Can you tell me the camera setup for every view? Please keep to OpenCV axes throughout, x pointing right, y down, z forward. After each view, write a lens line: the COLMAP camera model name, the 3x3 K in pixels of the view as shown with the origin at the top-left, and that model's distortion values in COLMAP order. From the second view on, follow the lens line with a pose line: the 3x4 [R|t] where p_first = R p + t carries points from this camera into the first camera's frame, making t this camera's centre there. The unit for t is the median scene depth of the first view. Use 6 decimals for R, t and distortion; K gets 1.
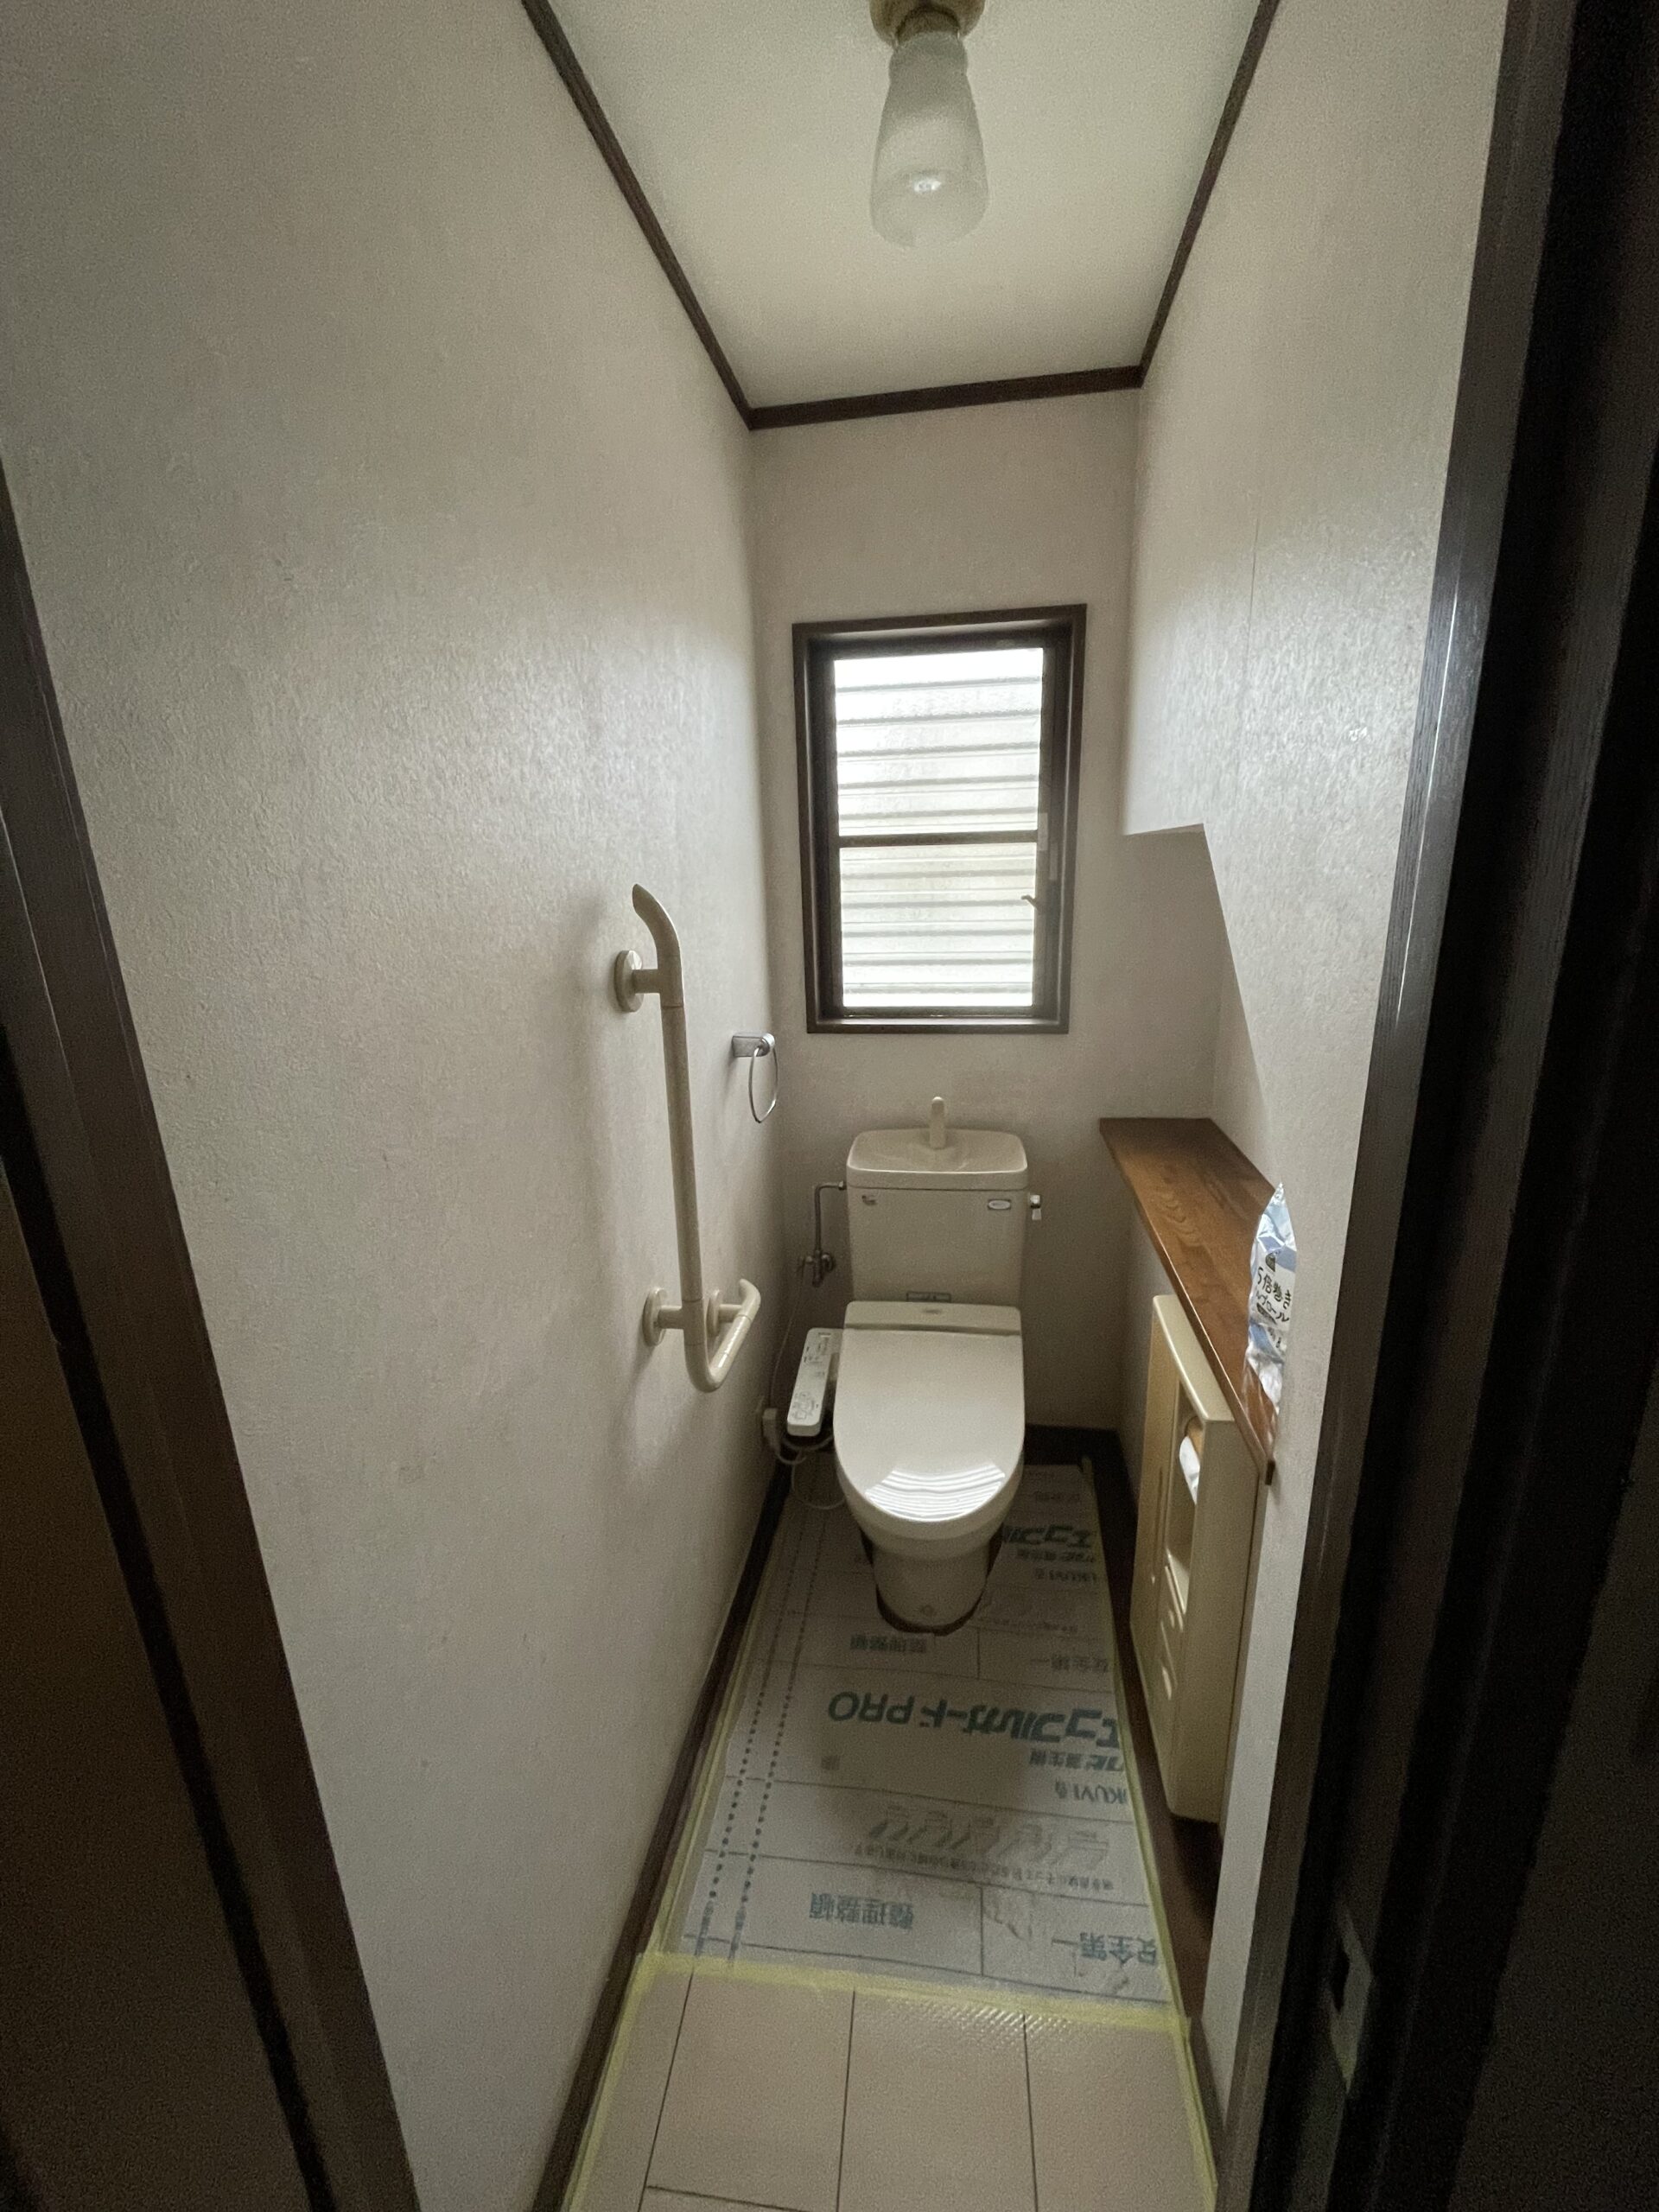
lens RADIAL K [[905.4, 0, 840.0], [0, 905.4, 1105.1], [0, 0, 1]] dist [0.000178, 0.000344]
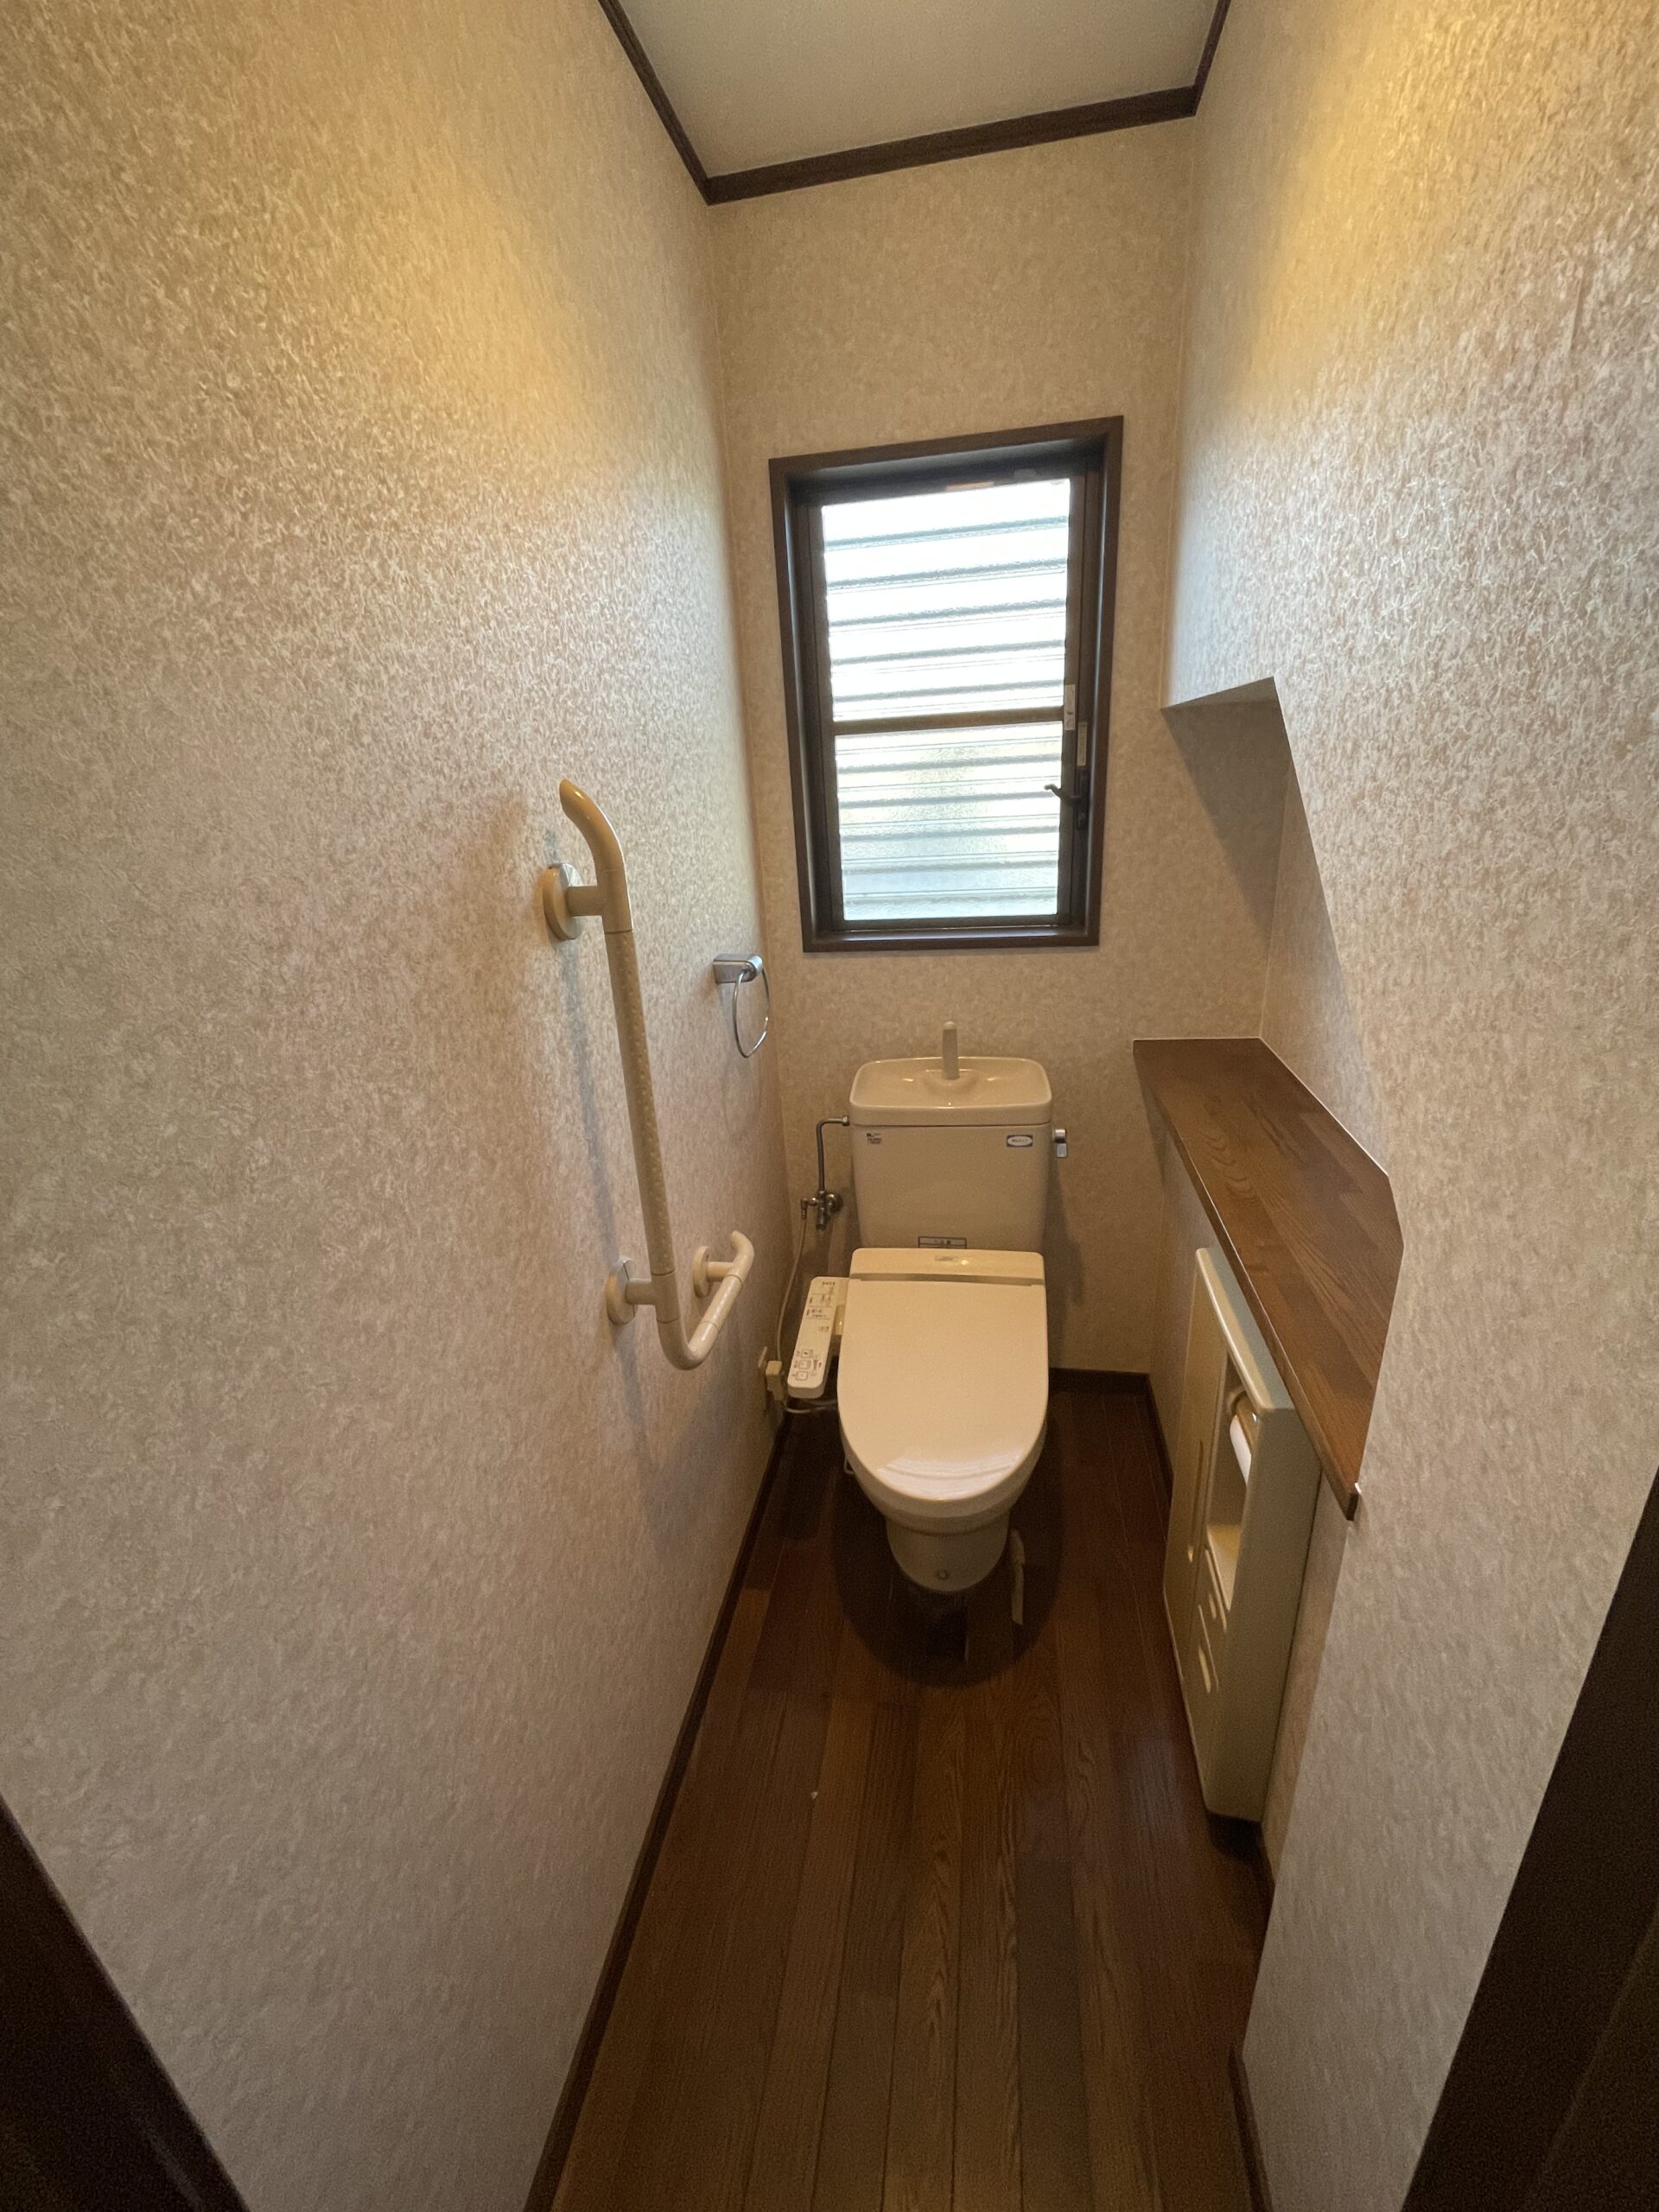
lens RADIAL K [[905.4, 0, 833.6], [0, 905.4, 1120.2], [0, 0, 1]] dist [0.000178, 0.000344]
pose [[0.999207, -0.022481, -0.032855, 0.021680], [0.026035, 0.993354, 0.112117, -0.016098], [0.030116, -0.112883, 0.993152, 0.104523]]
